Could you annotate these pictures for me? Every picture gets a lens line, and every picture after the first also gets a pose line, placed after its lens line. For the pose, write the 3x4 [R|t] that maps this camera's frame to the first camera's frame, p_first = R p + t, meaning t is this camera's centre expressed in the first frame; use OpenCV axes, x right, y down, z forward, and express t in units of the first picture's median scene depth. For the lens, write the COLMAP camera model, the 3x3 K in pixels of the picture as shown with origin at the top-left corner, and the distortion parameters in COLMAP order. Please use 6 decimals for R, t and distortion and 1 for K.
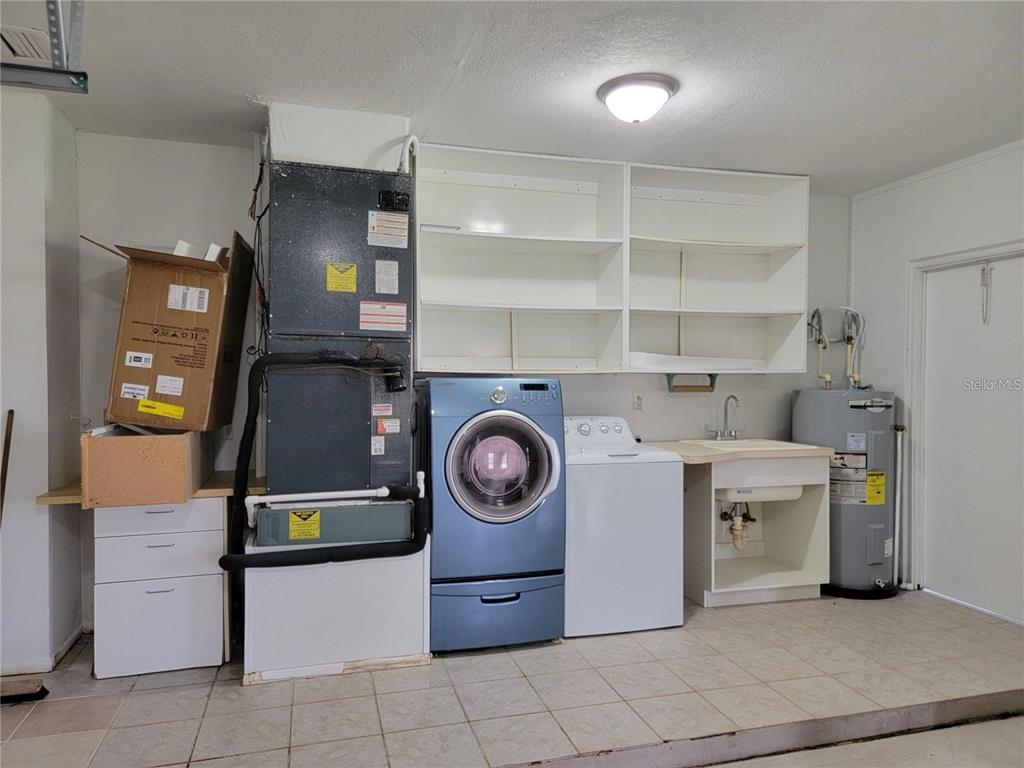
lens RADIAL K [[720.3, 0, 501.5], [0, 720.3, 388.7], [0, 0, 1]] dist [0.066869, -0.045250]
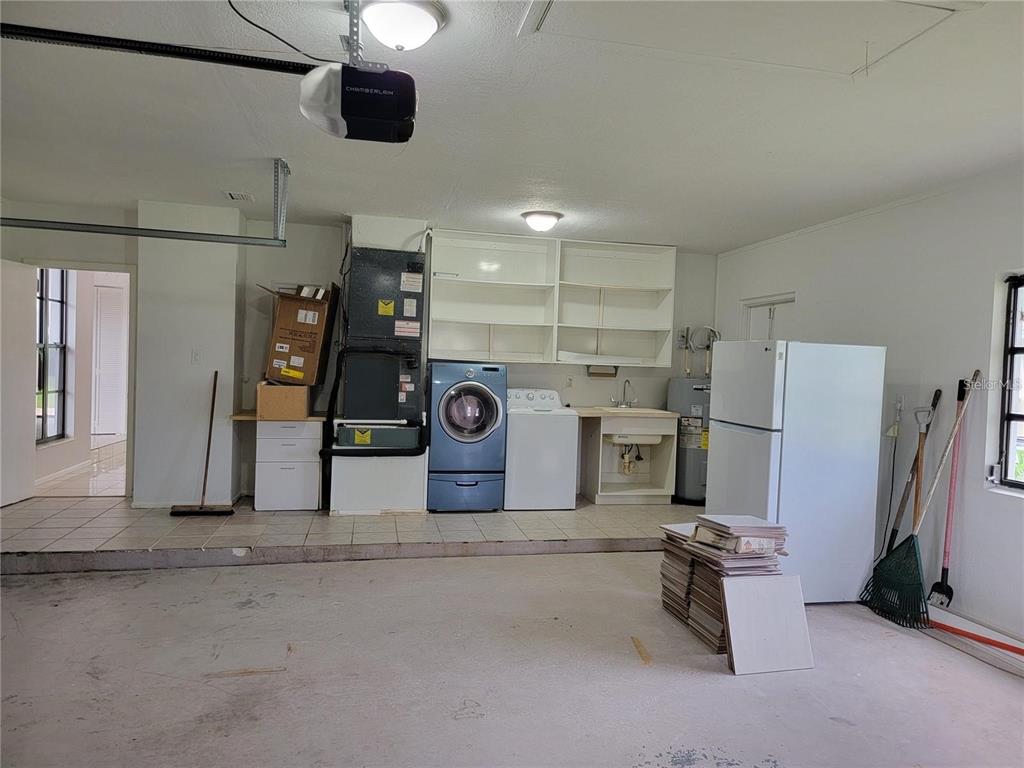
lens RADIAL K [[720.3, 0, 519.3], [0, 720.3, 383.1], [0, 0, 1]] dist [0.066869, -0.045250]
pose [[0.997221, 0.035909, -0.065282, 0.241038], [-0.035428, 0.999336, 0.008517, 0.014544], [0.065545, -0.006180, 0.997831, -0.811028]]
